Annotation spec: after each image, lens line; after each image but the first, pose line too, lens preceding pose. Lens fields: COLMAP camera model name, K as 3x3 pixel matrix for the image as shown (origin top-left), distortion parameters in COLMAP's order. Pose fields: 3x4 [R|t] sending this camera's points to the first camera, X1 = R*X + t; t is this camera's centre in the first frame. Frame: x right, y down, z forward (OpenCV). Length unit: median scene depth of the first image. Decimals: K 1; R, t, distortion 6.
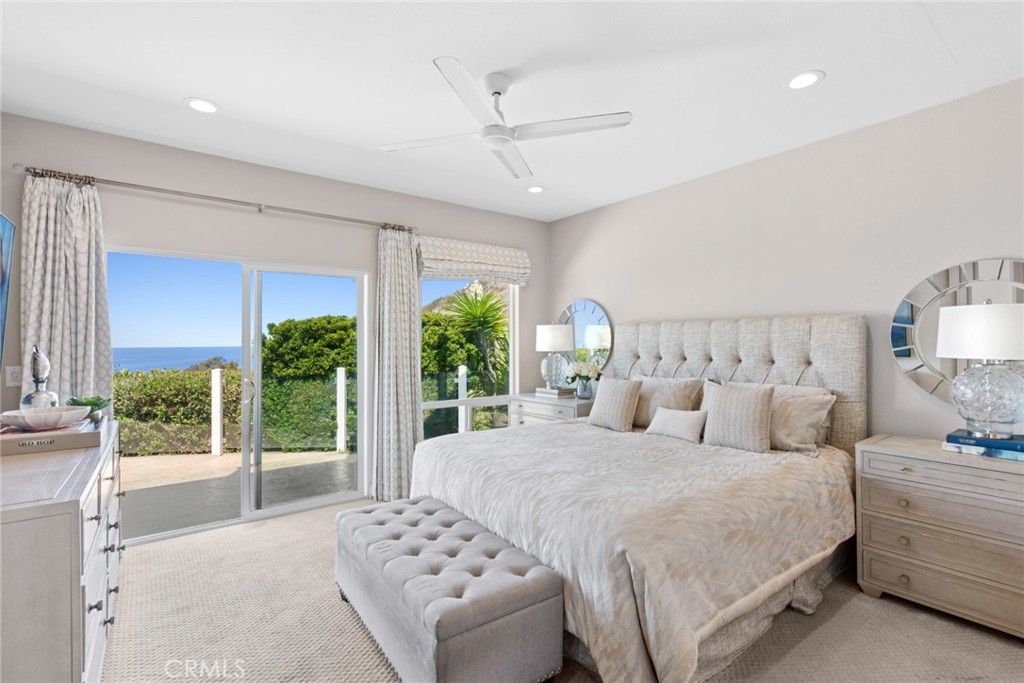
lens RADIAL K [[474.5, 0, 514.3], [0, 474.5, 339.9], [0, 0, 1]] dist [0.003559, -0.001250]
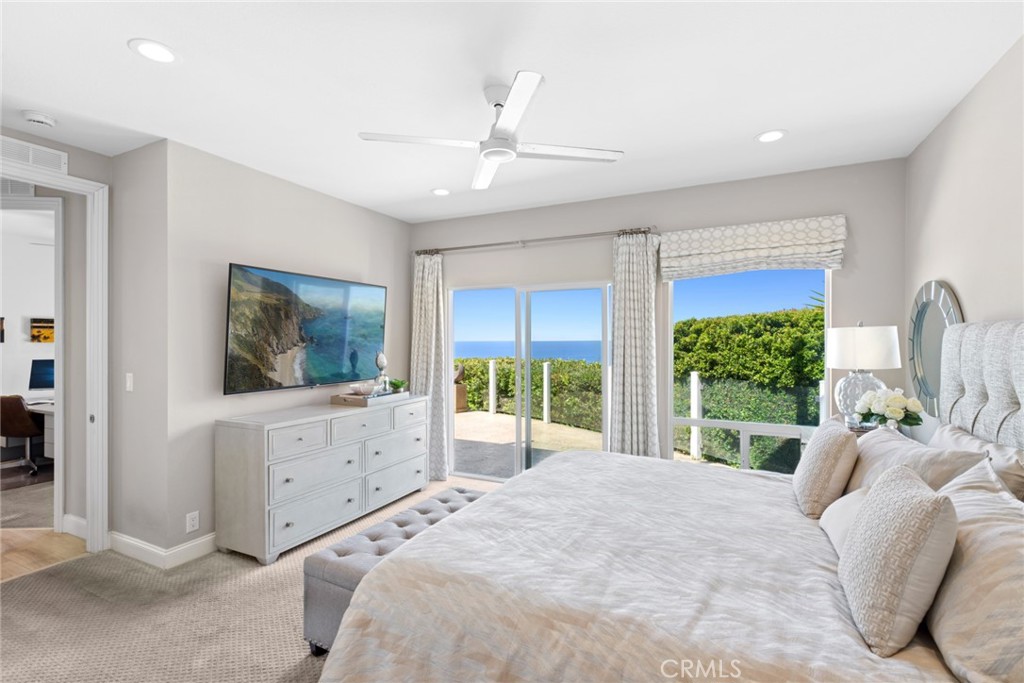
lens RADIAL K [[474.5, 0, 517.5], [0, 474.5, 336.8], [0, 0, 1]] dist [0.003559, -0.001250]
pose [[0.440934, 0.000832, -0.897539, 0.507649], [0.001401, 0.999998, 0.001615, -0.022833], [0.897538, -0.001970, 0.440932, 0.351342]]
